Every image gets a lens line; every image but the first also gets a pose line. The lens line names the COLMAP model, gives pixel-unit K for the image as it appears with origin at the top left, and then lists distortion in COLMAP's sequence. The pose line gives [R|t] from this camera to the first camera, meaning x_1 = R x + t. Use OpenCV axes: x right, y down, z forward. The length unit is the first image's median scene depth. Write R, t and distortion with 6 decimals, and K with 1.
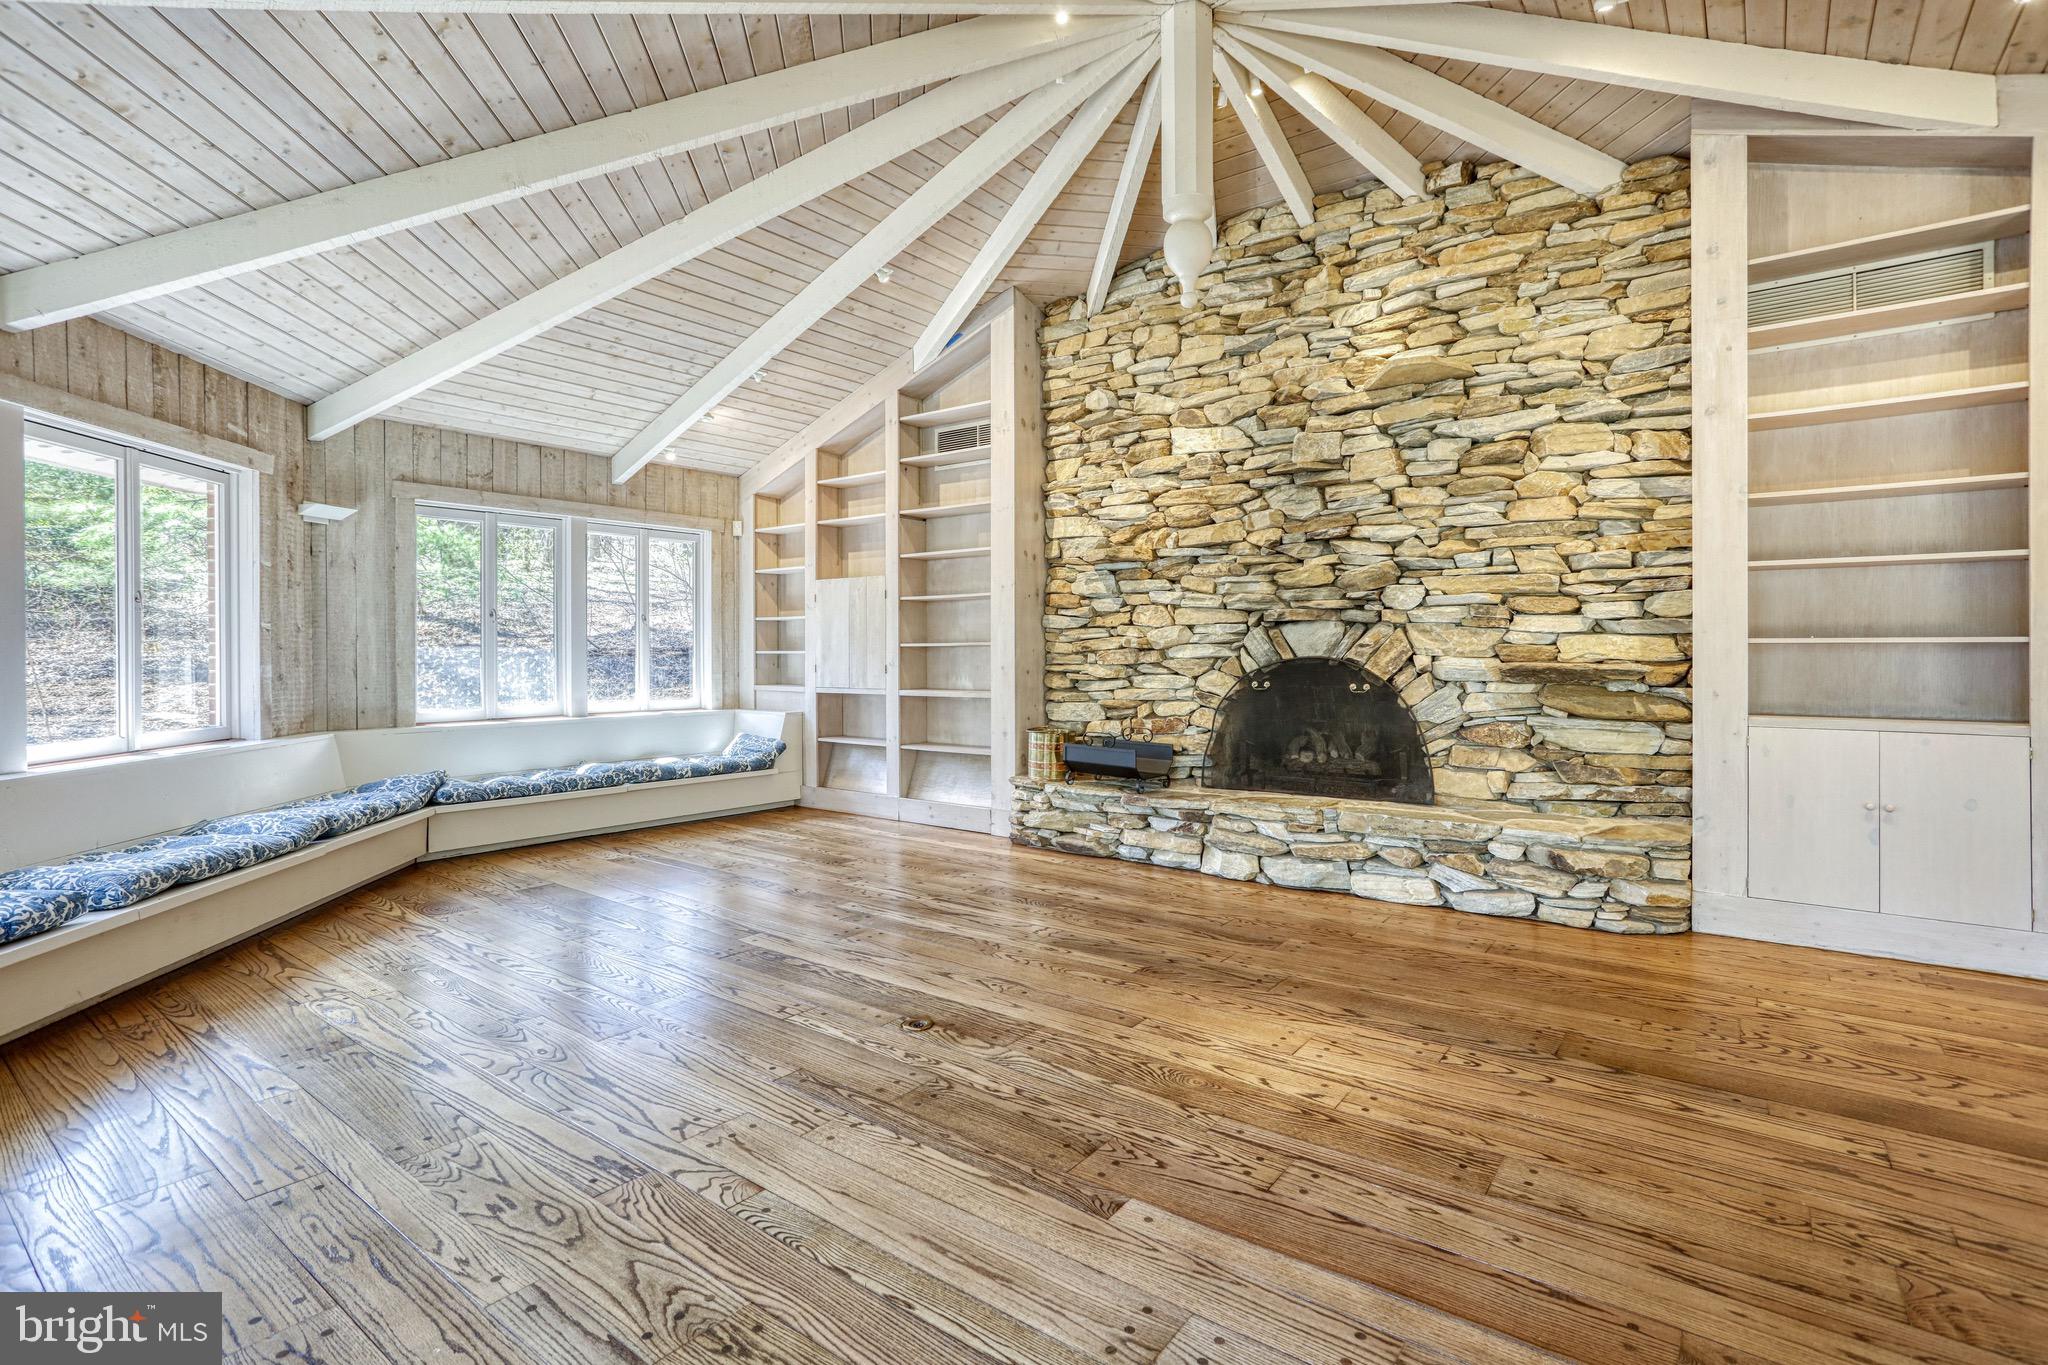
lens RADIAL K [[993.2, 0, 1027.3], [0, 993.2, 680.3], [0, 0, 1]] dist [-0.064959, 0.044251]
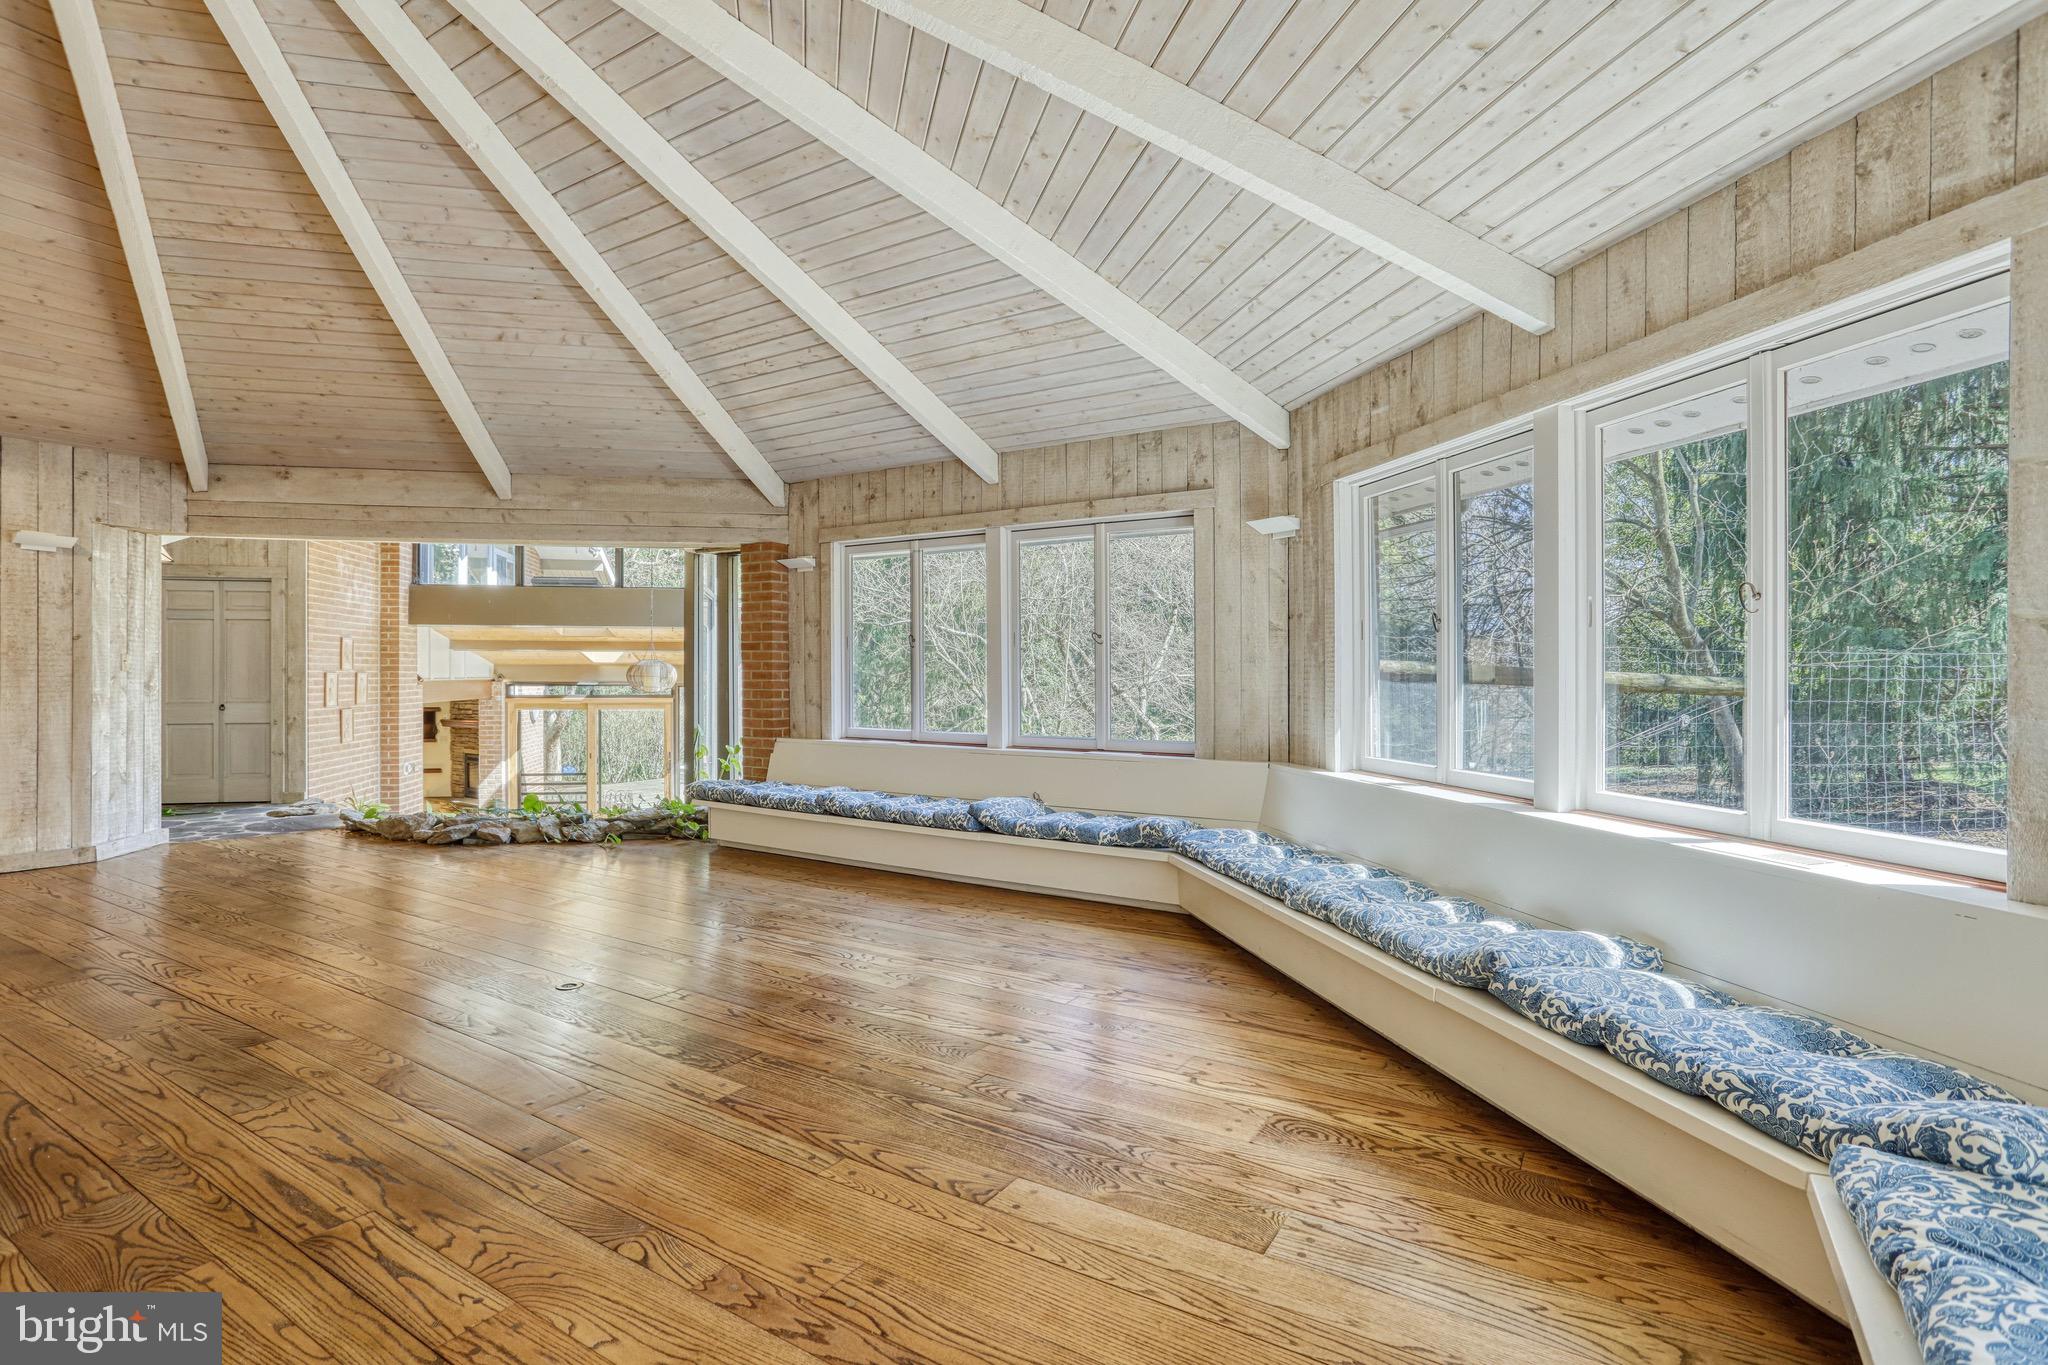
lens RADIAL K [[962.4, 0, 1019.1], [0, 962.4, 672.3], [0, 0, 1]] dist [-0.058042, 0.029390]
pose [[-0.996043, -0.003132, -0.088814, -0.343315], [-0.005523, 0.999629, 0.026688, -0.041087], [0.088697, 0.027073, -0.995691, 1.356170]]
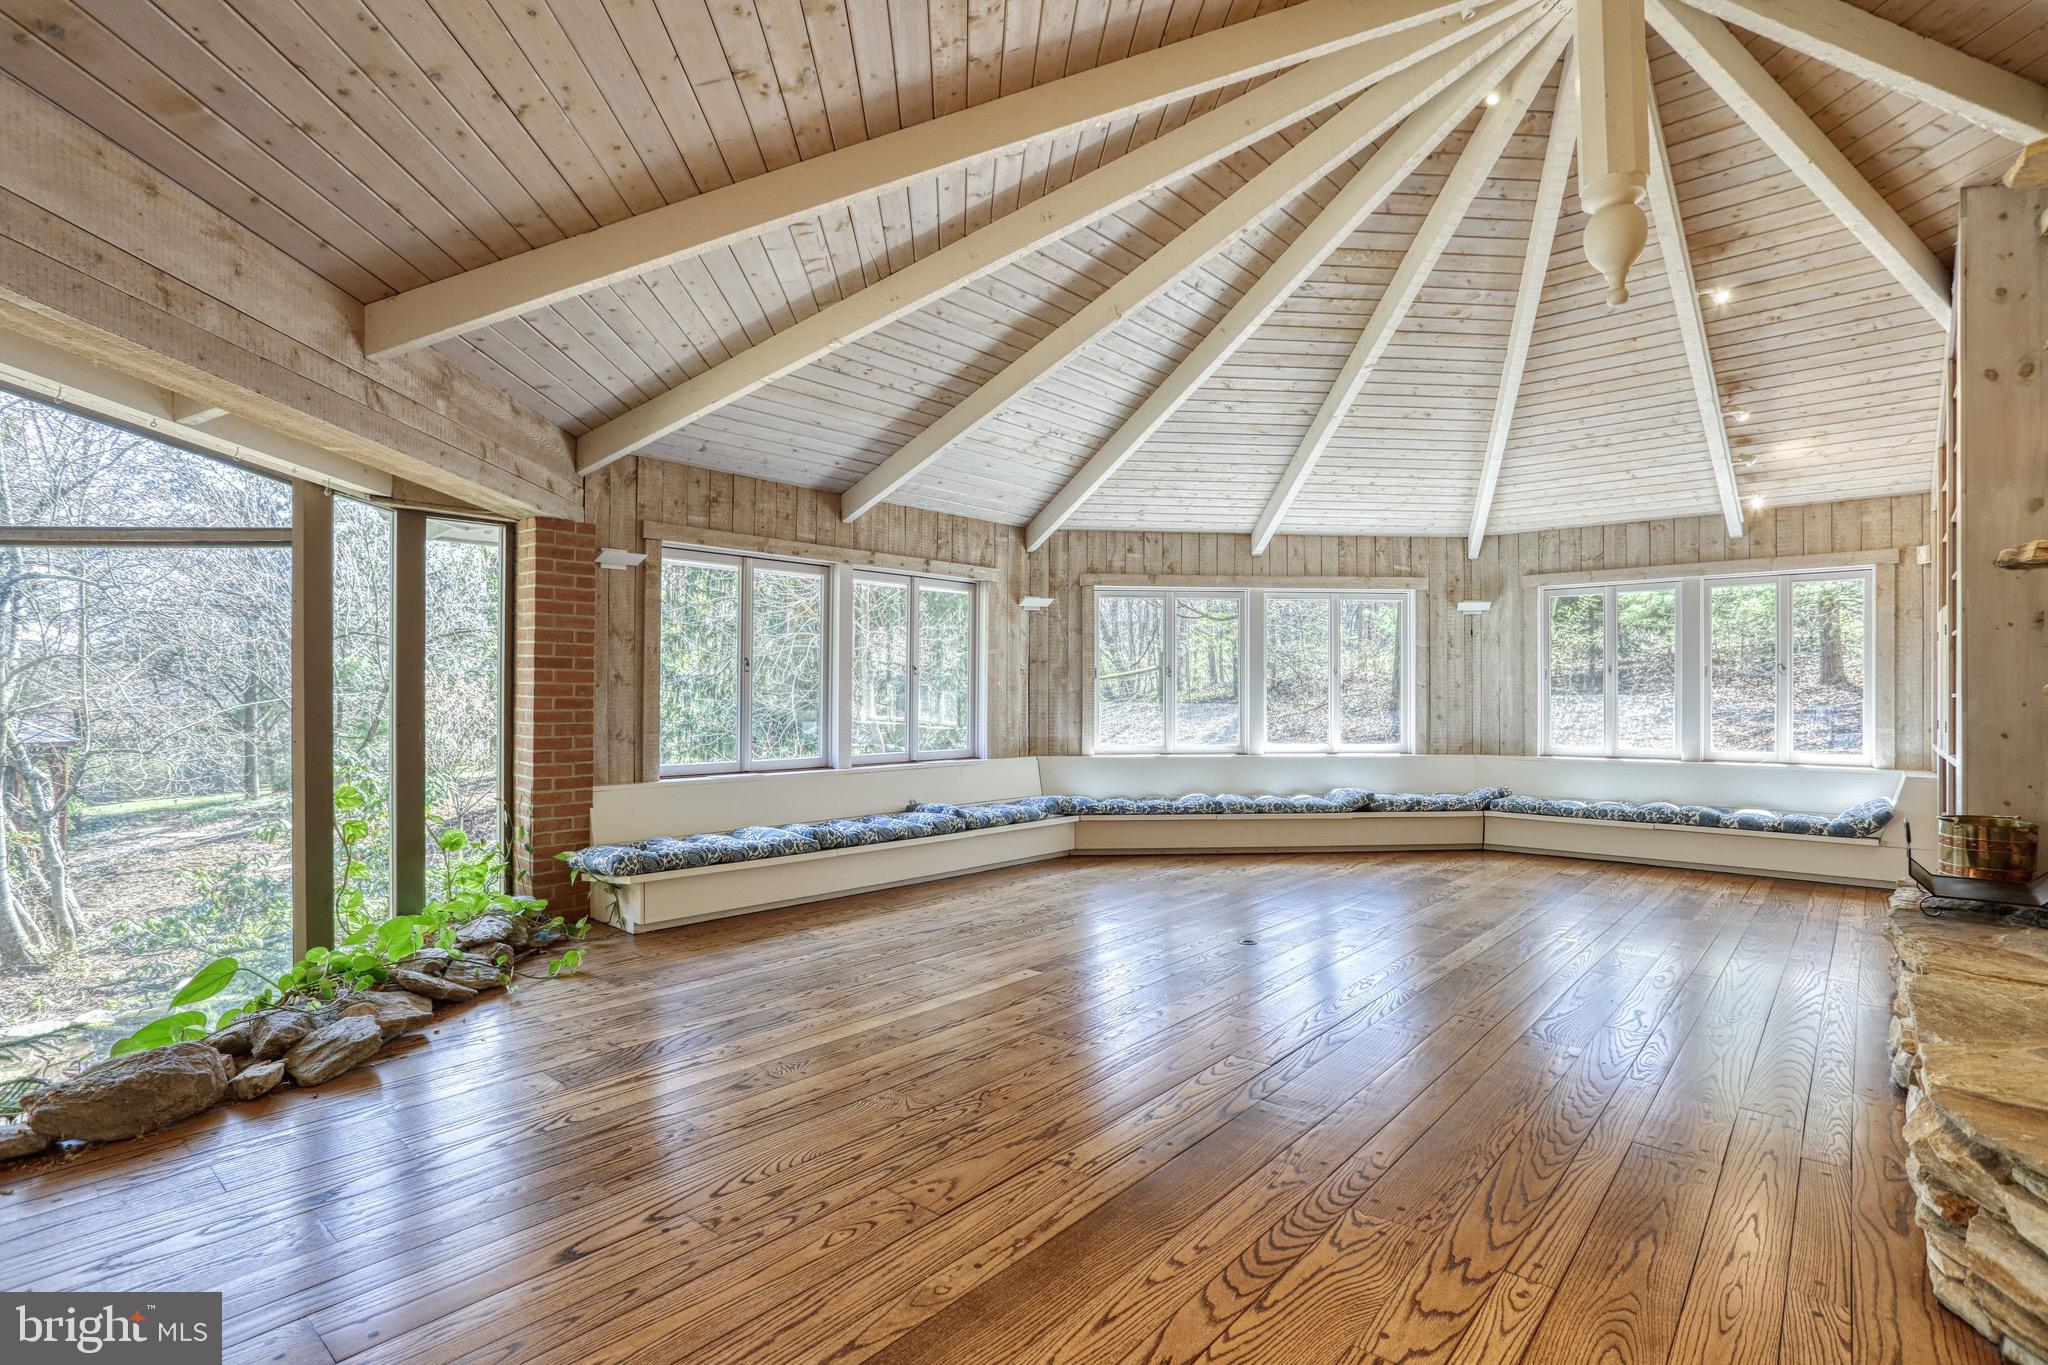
lens RADIAL K [[988.9, 0, 994.7], [0, 988.9, 695.0], [0, 0, 1]] dist [-0.061758, 0.032851]
pose [[-0.099306, -0.000802, -0.995057, 0.914628], [-0.029203, 0.999571, 0.002109, -0.021134], [0.994628, 0.029268, -0.099287, 0.464511]]
